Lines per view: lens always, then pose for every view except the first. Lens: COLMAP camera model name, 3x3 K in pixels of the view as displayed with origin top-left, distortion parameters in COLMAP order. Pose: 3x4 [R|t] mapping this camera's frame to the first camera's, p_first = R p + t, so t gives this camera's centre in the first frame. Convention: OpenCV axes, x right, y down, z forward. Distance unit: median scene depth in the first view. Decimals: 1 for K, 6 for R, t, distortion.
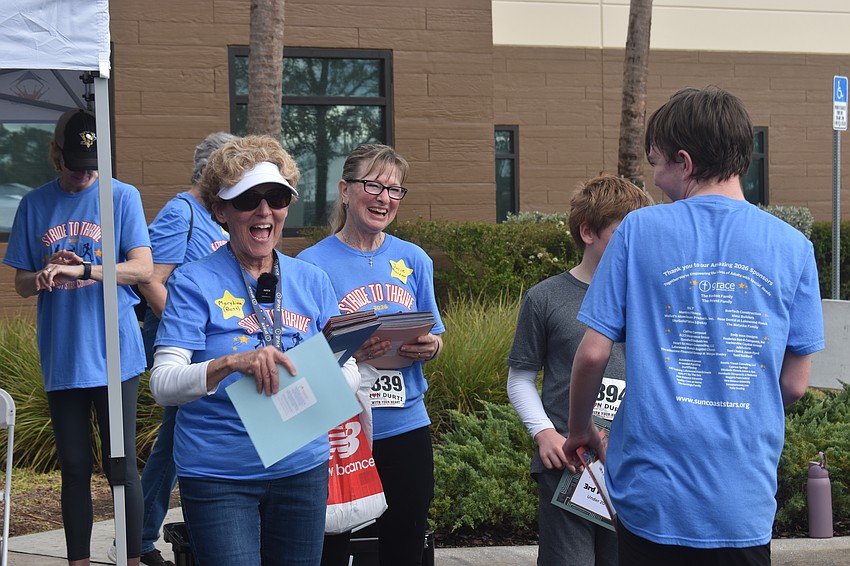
lens RADIAL K [[1785.5, 0, 425.0], [0, 1785.5, 283.0], [0, 0, 1]] dist [-0.033403, 0.319816]
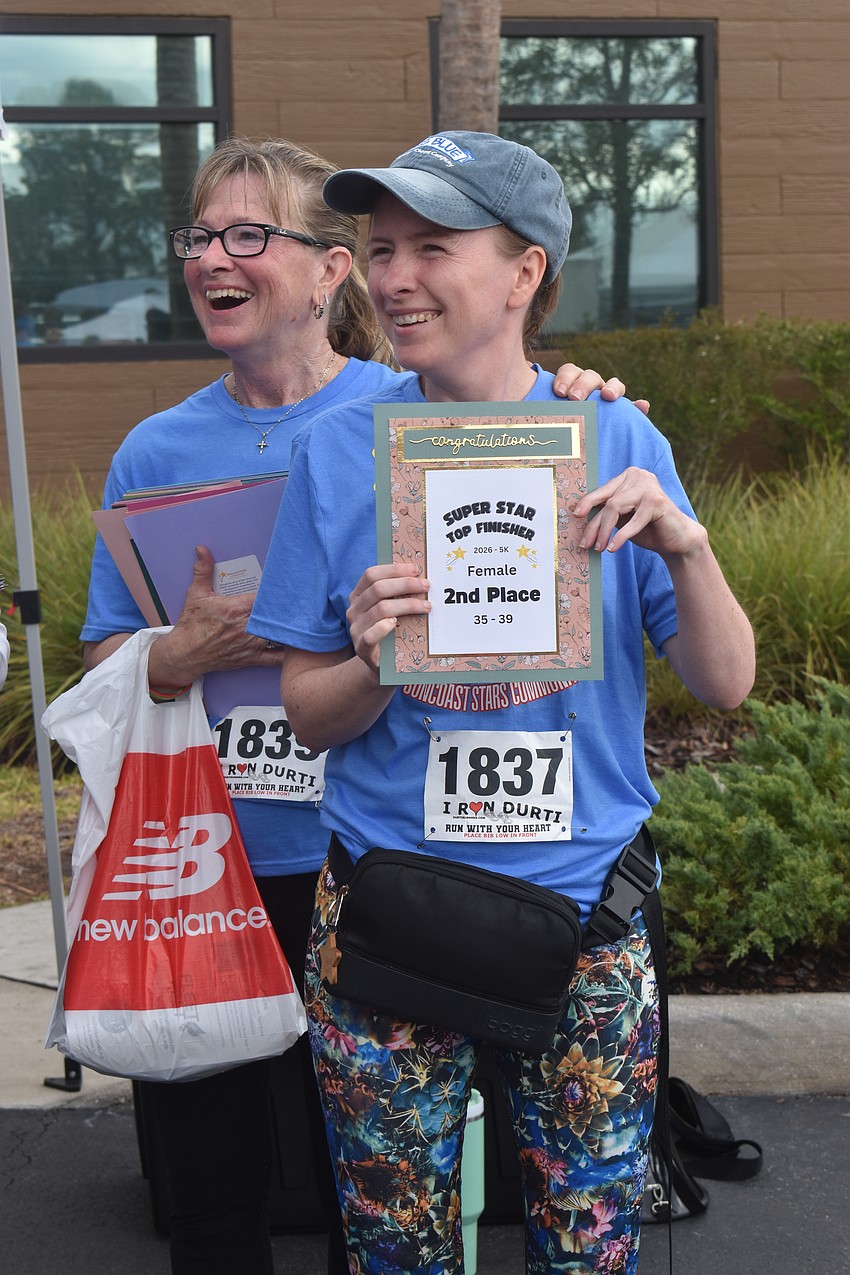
lens RADIAL K [[2678.3, 0, 425.0], [0, 2678.3, 637.5], [0, 0, 1]] dist [-0.033403, 0.319816]
pose [[0.988676, 0.007323, -0.149890, 0.175032], [0.005206, 0.996534, 0.083028, -0.044877], [0.149978, -0.082868, 0.985210, 1.138553]]
